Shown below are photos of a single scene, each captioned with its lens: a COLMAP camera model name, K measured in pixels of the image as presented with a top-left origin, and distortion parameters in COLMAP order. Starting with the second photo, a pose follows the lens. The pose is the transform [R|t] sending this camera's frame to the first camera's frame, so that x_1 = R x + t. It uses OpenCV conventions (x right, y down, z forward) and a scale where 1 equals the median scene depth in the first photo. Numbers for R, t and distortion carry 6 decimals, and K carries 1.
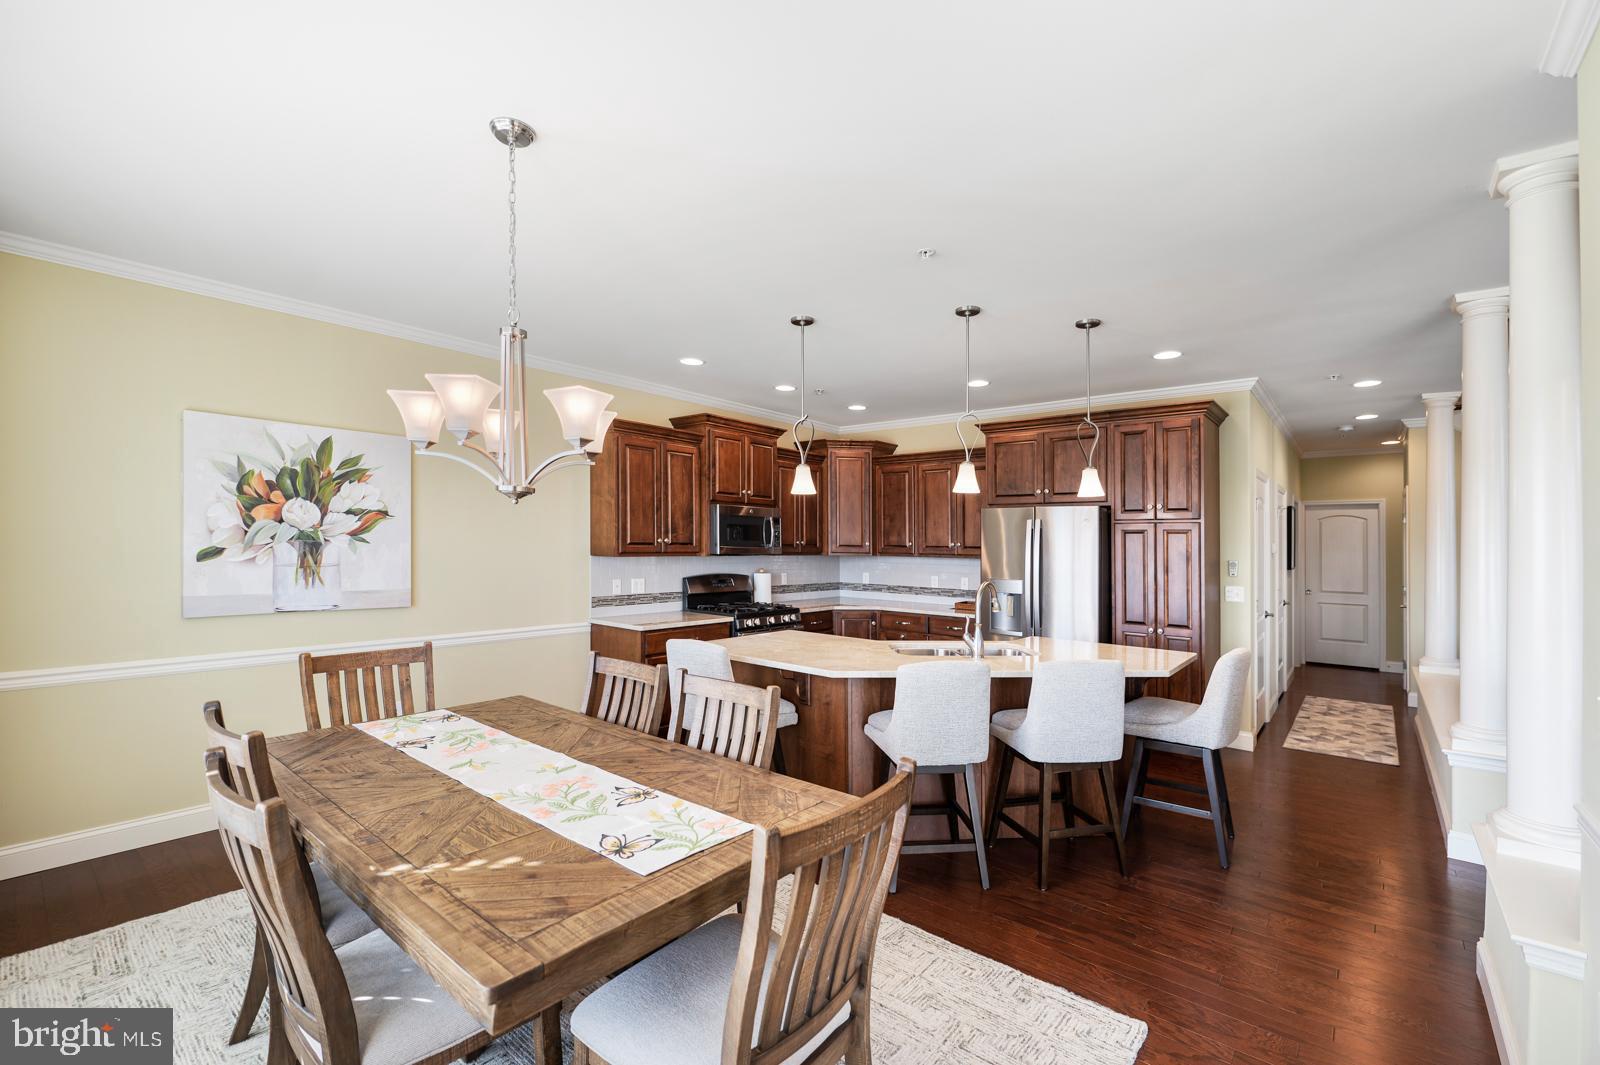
lens RADIAL K [[650.1, 0, 797.4], [0, 650.1, 516.9], [0, 0, 1]] dist [0.000302, 0.000026]
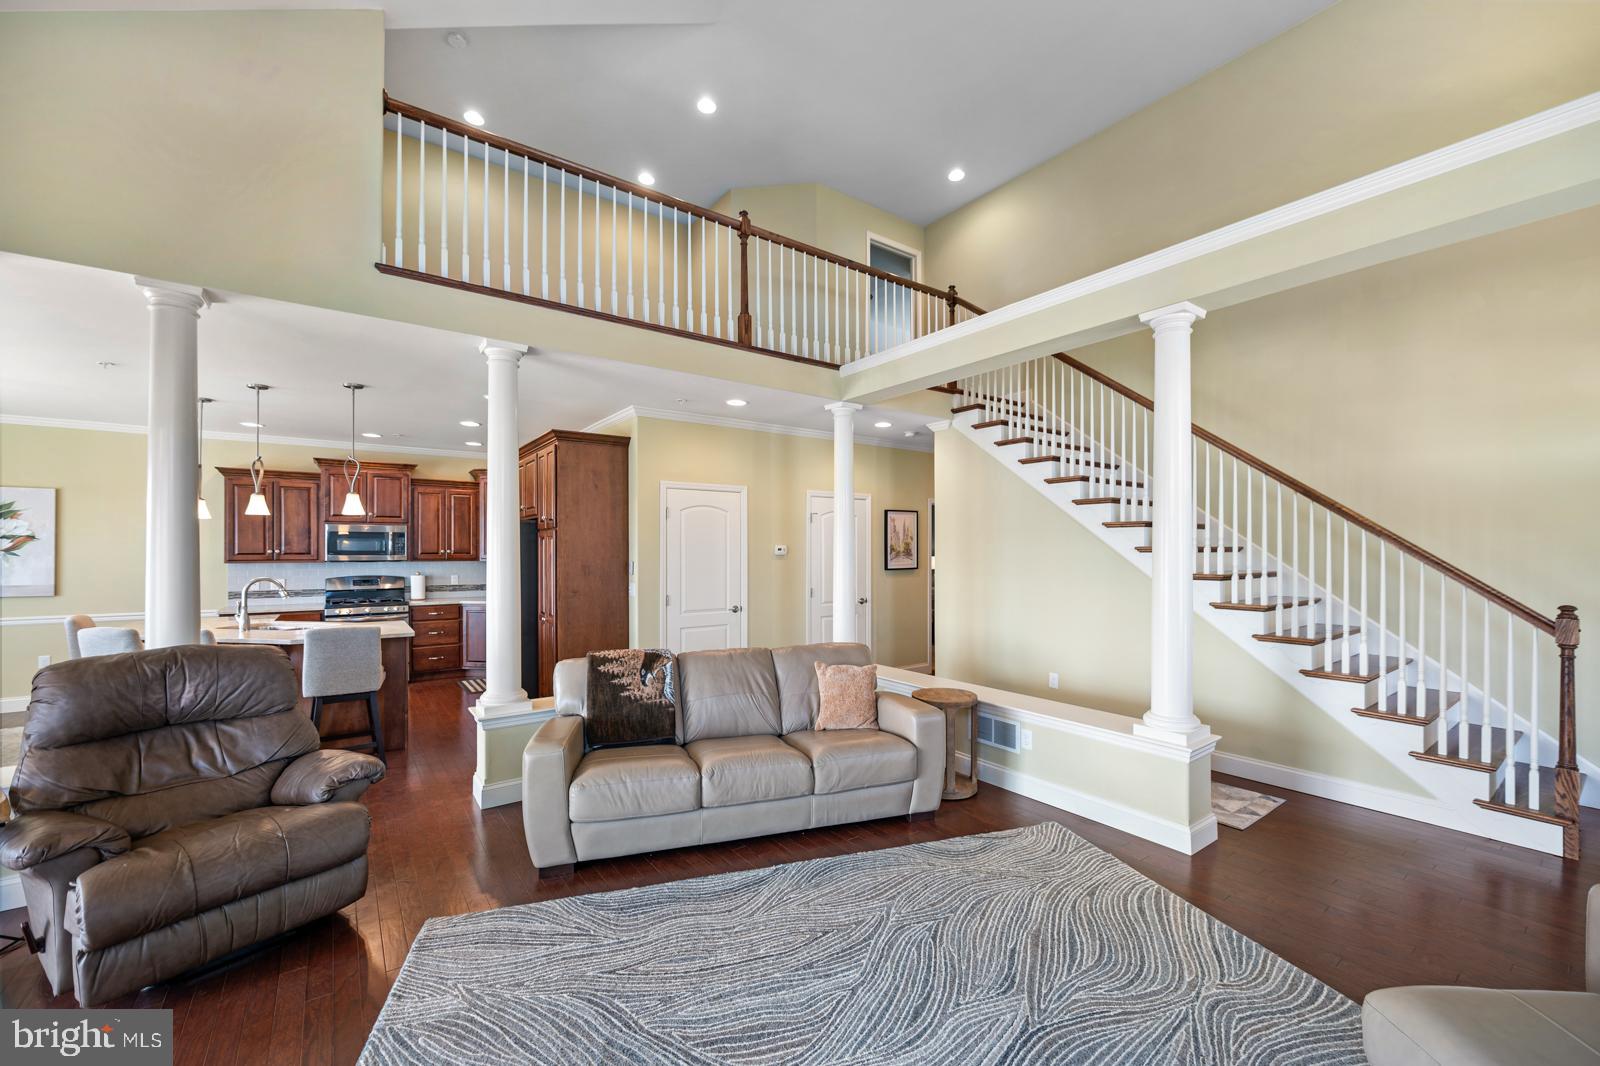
lens RADIAL K [[641.3, 0, 813.9], [0, 641.3, 548.8], [0, 0, 1]] dist [-0.010740, -0.000356]
pose [[0.977226, -0.015212, -0.211655, 1.221831], [0.022937, 0.999155, 0.034092, 0.010794], [0.210958, -0.038171, 0.976750, -0.086685]]
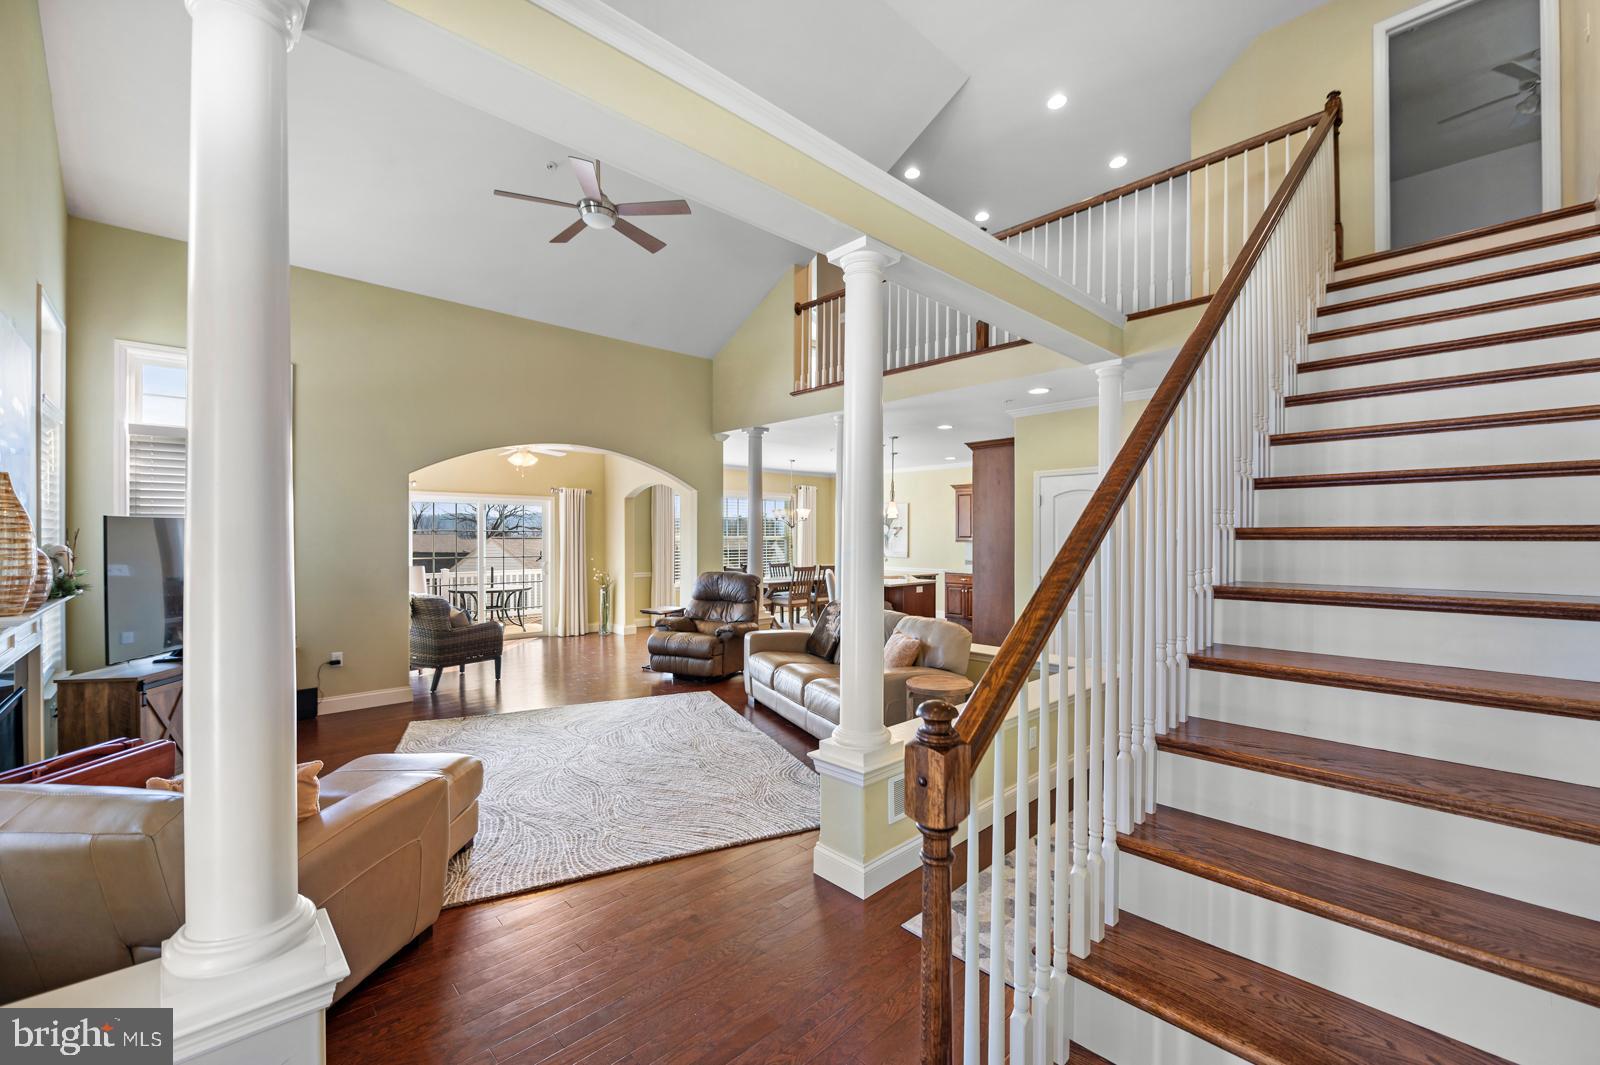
lens RADIAL K [[668.4, 0, 823.9], [0, 668.4, 534.3], [0, 0, 1]] dist [-0.002799, -0.000389]
pose [[-0.079639, -0.015072, -0.996710, 2.070964], [0.039750, 0.999042, -0.018283, 0.053706], [0.996031, -0.041075, -0.078963, 0.680018]]
